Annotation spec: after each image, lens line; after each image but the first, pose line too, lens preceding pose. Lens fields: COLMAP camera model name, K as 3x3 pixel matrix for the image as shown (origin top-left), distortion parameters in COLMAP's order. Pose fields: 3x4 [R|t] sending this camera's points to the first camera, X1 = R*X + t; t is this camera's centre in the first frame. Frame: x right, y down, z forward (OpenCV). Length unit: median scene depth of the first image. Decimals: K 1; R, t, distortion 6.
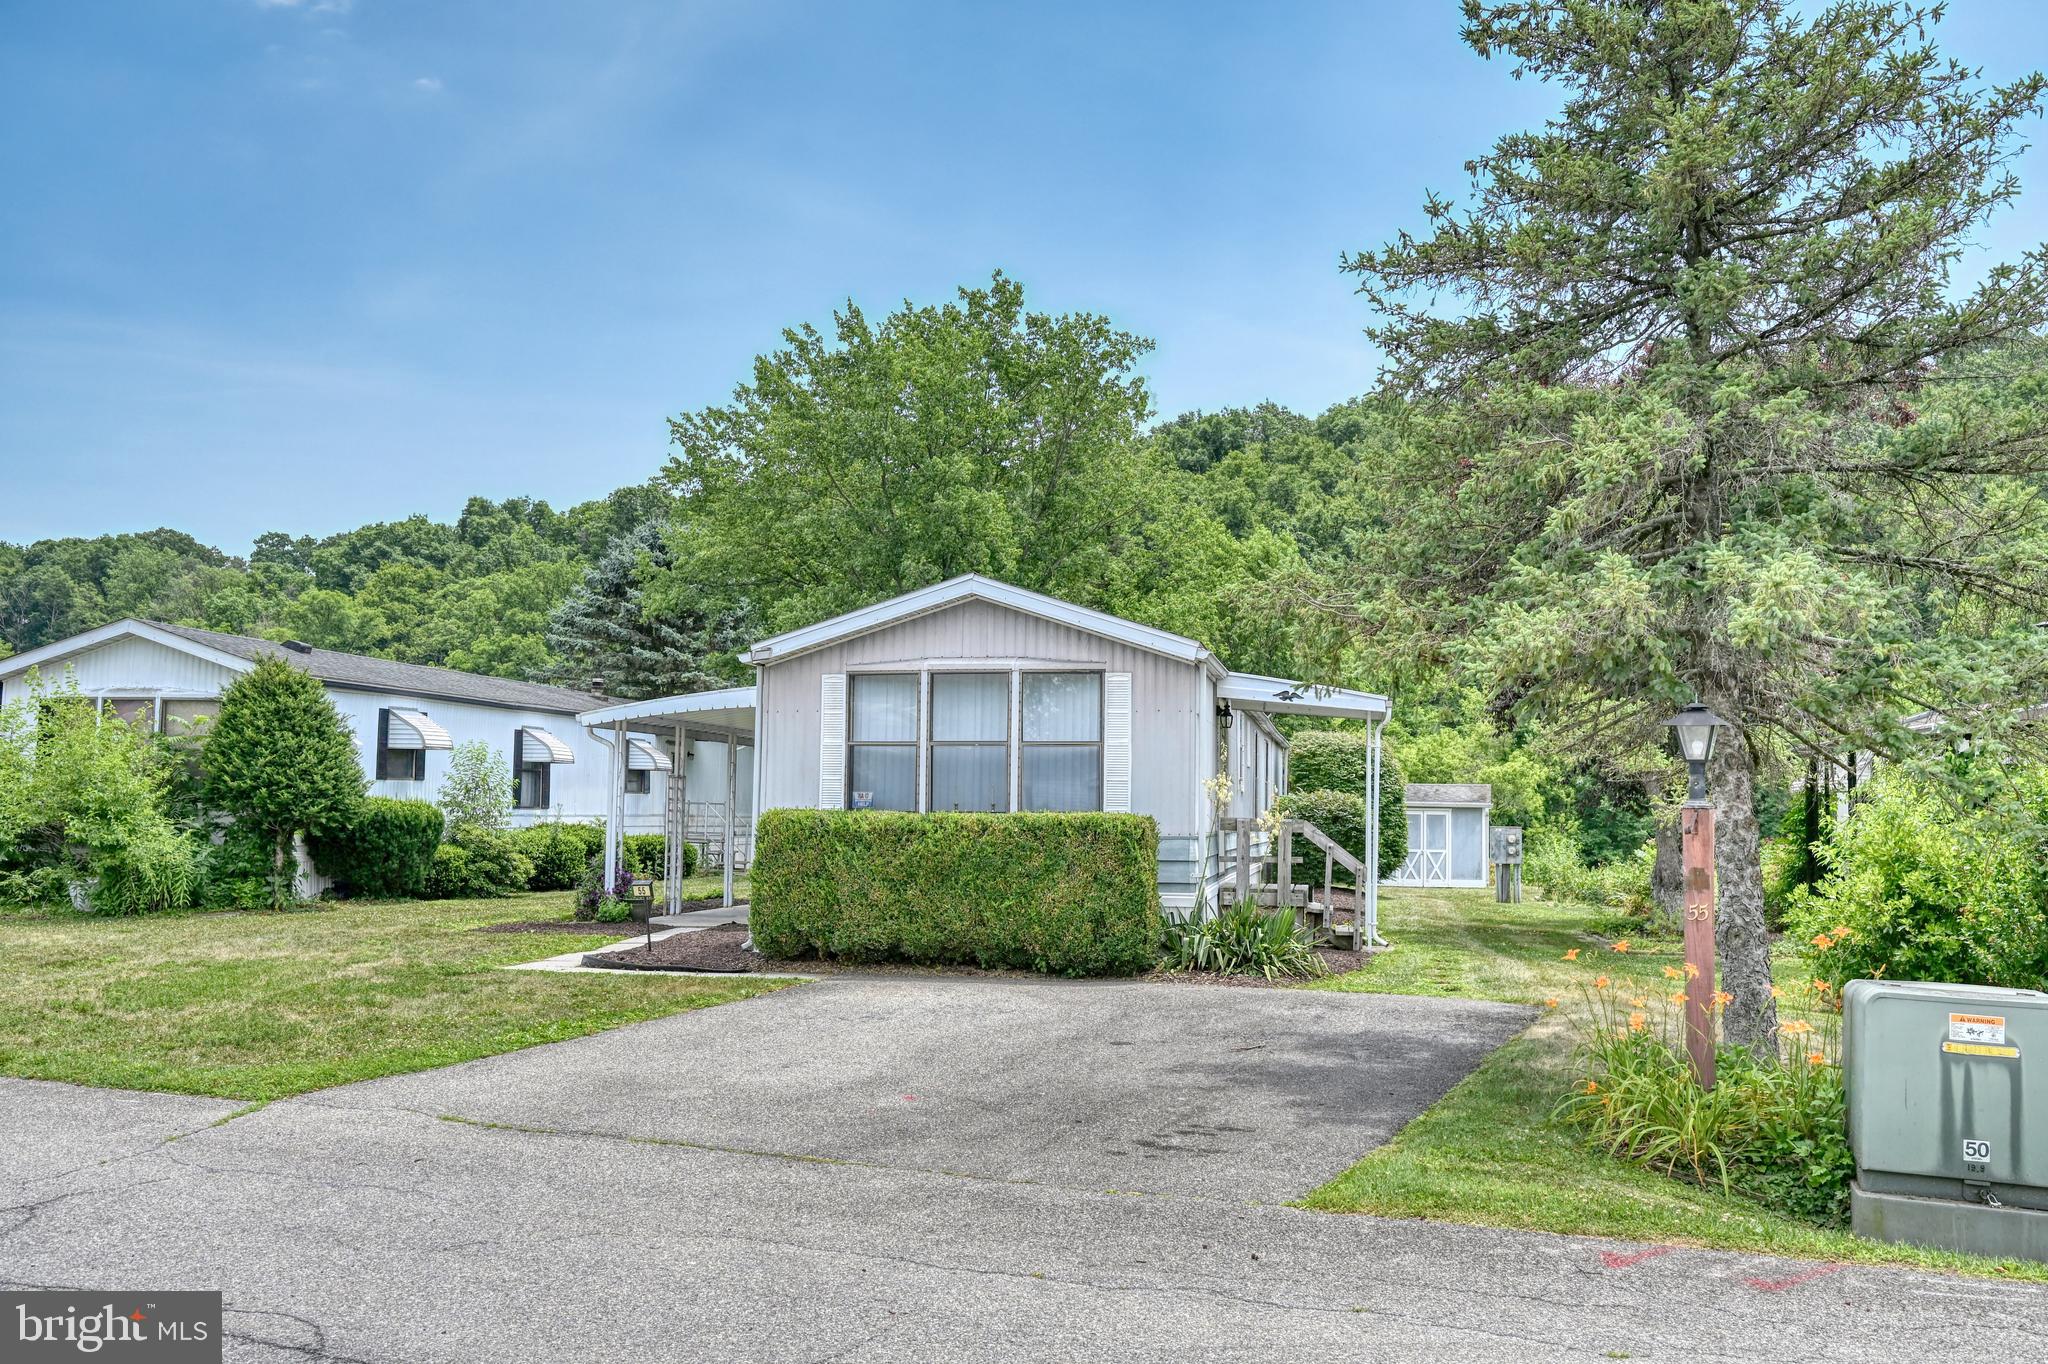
lens RADIAL K [[1646.0, 0, 1024.0], [0, 1646.0, 682.0], [0, 0, 1]] dist [-0.043218, -0.000180]
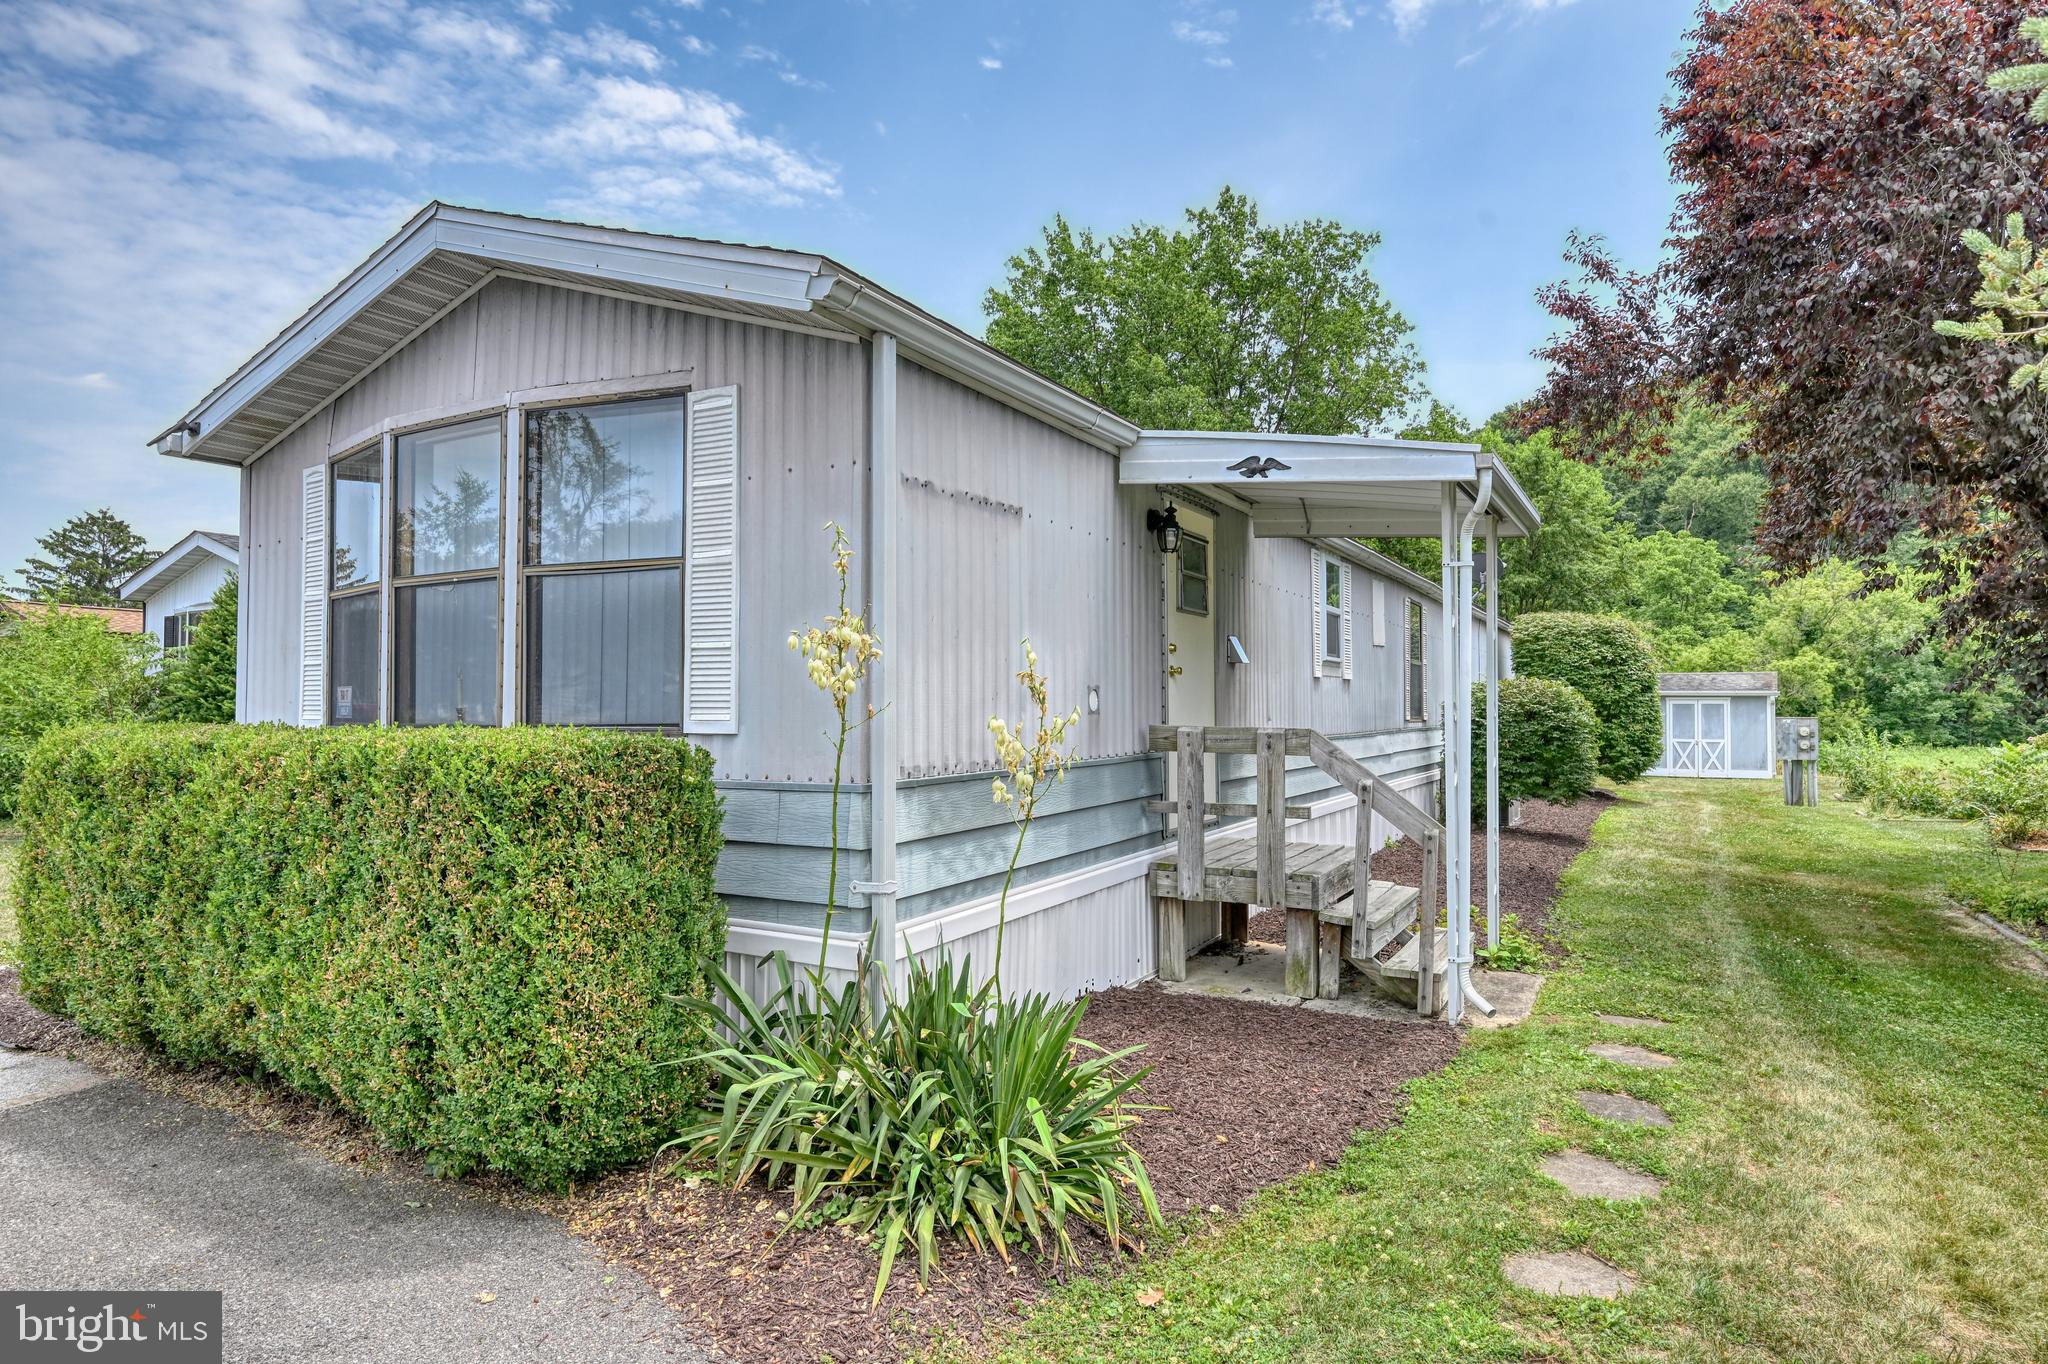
lens RADIAL K [[1157.4, 0, 1024.0], [0, 1157.4, 682.0], [0, 0, 1]] dist [0.015046, 0.000111]
pose [[0.955278, -0.023794, -0.294750, 0.072033], [0.040217, 0.997950, 0.049782, 0.018948], [0.292961, -0.059410, 0.954277, 0.246475]]
